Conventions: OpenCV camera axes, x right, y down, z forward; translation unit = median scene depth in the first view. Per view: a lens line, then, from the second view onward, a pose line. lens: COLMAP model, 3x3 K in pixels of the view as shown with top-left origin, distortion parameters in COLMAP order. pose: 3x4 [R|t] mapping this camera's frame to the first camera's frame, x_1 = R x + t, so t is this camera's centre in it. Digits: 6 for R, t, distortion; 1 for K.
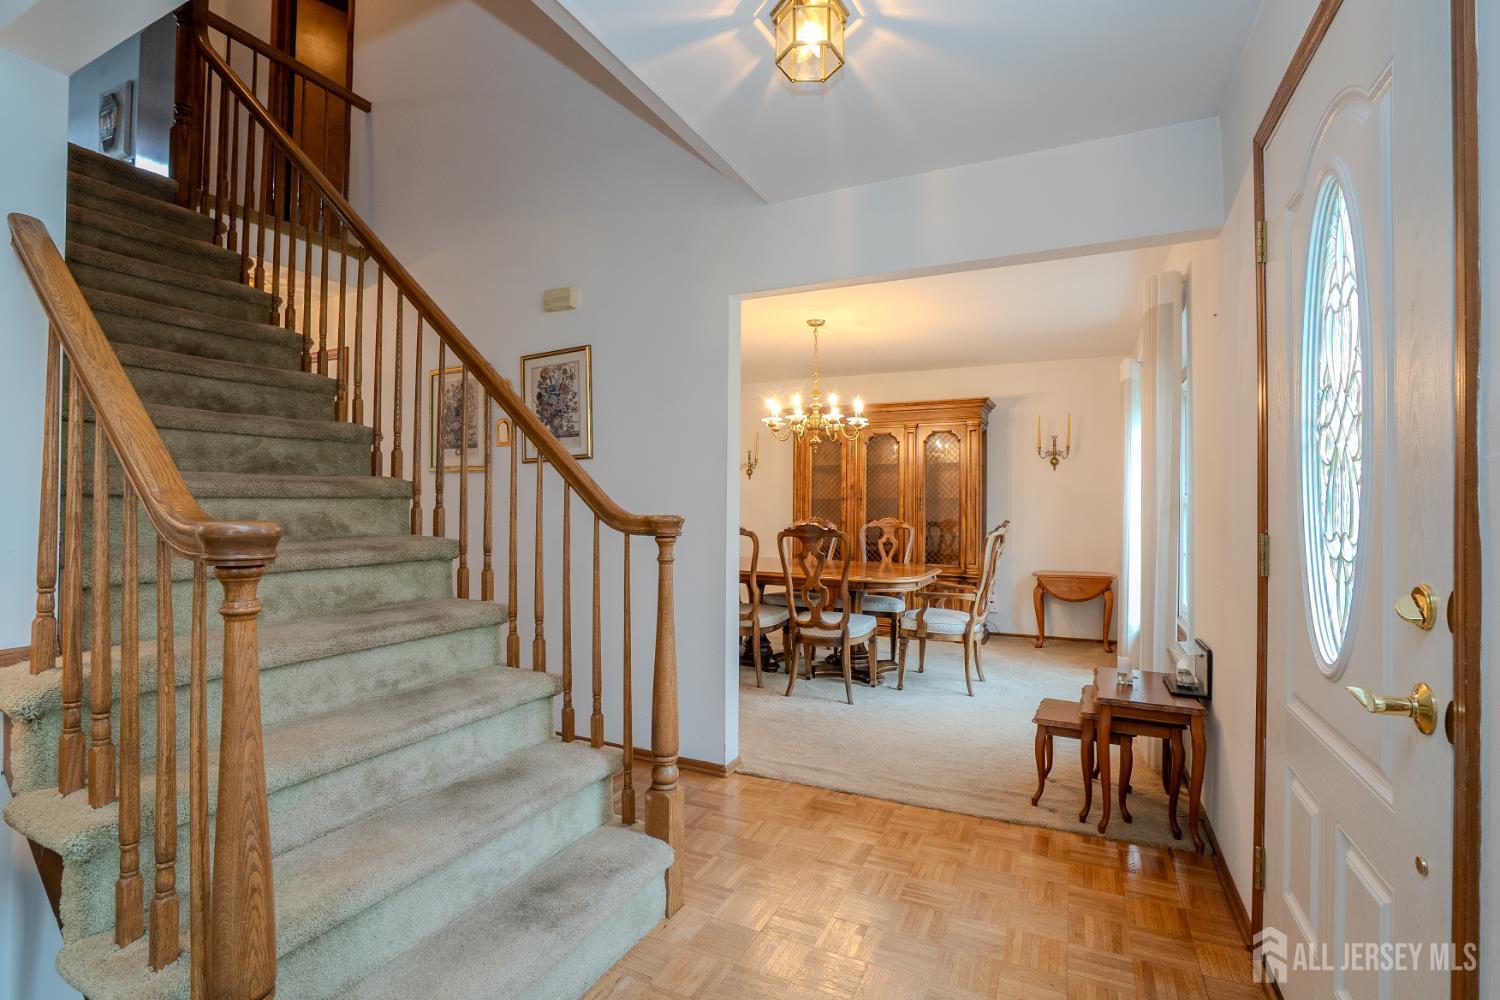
lens RADIAL K [[692.4, 0, 748.2], [0, 692.4, 500.5], [0, 0, 1]] dist [-0.057919, 0.024369]
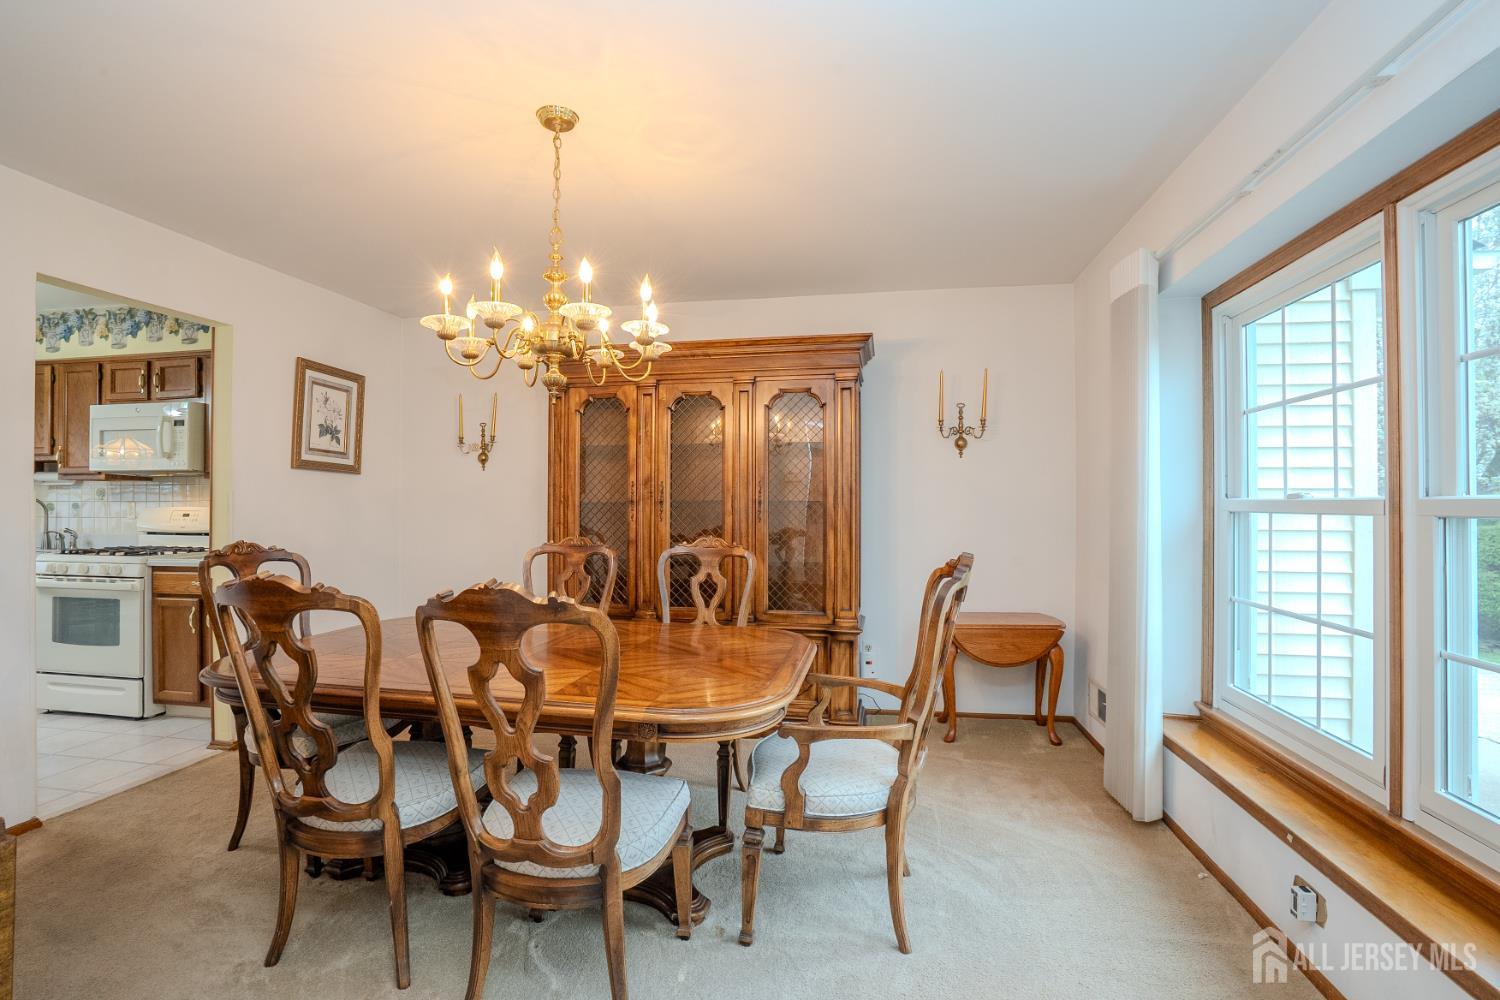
lens RADIAL K [[677.9, 0, 750.0], [0, 677.9, 500.0], [0, 0, 1]] dist [-0.051169, 0.014802]
pose [[0.961608, -0.003630, 0.274401, 0.084942], [0.002725, 0.999990, 0.003681, -0.006746], [-0.274412, -0.002792, 0.961608, 0.464779]]
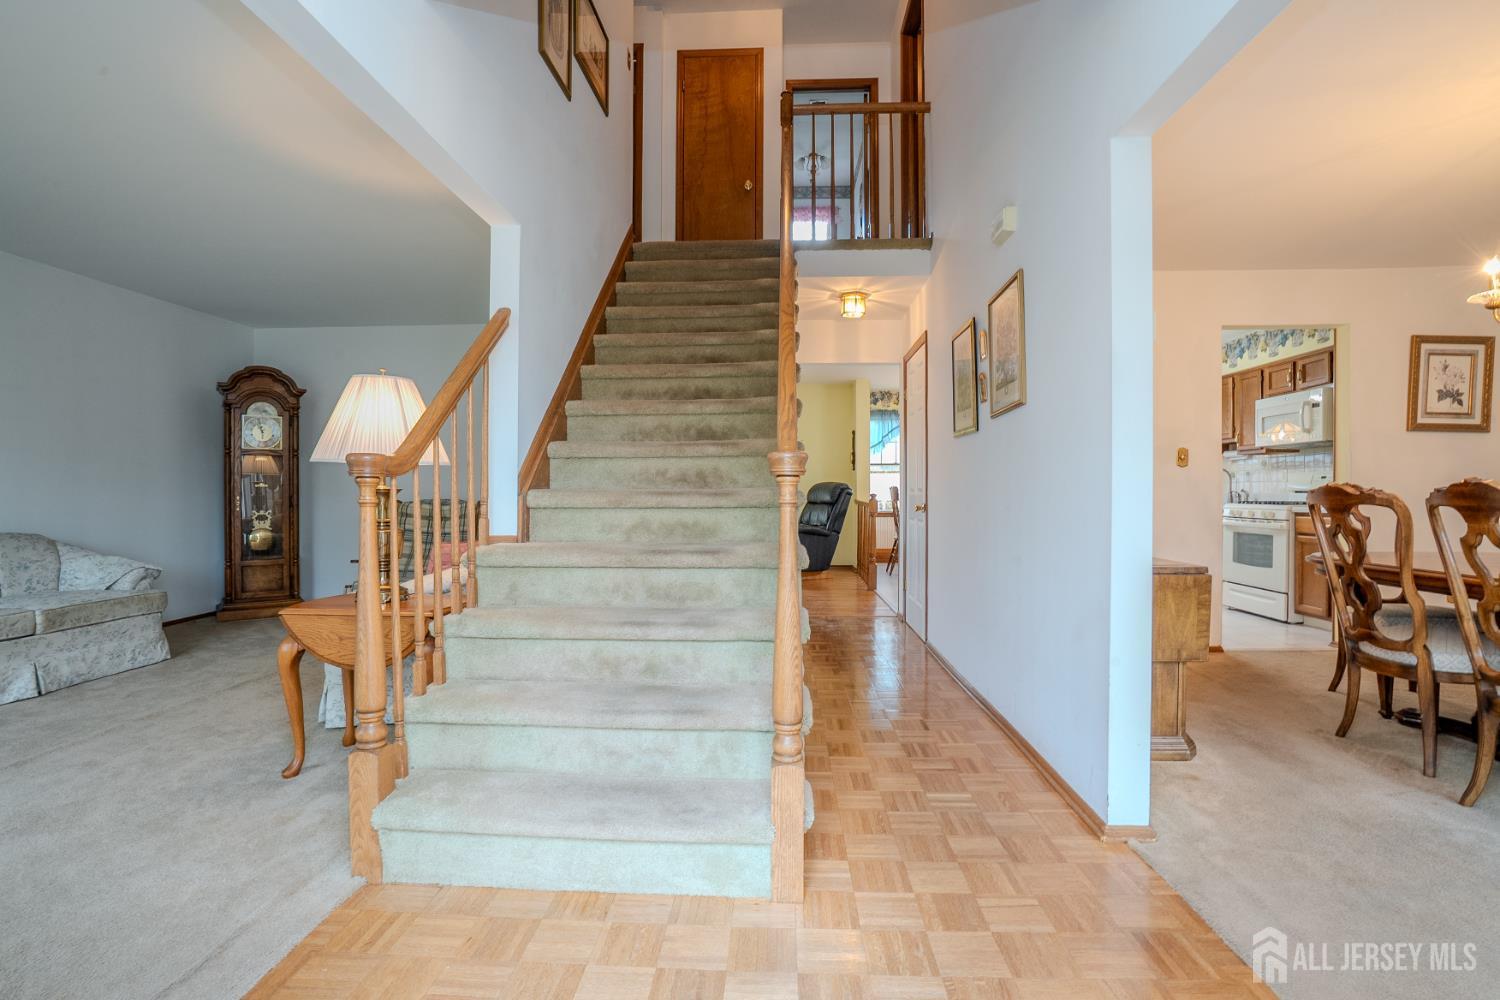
lens RADIAL K [[692.4, 0, 748.2], [0, 692.4, 500.5], [0, 0, 1]] dist [-0.057919, 0.024369]
pose [[0.389177, 0.002394, -0.921160, 0.242160], [0.011402, 0.999907, 0.007416, 0.027856], [0.921092, -0.013389, 0.389114, 0.220107]]
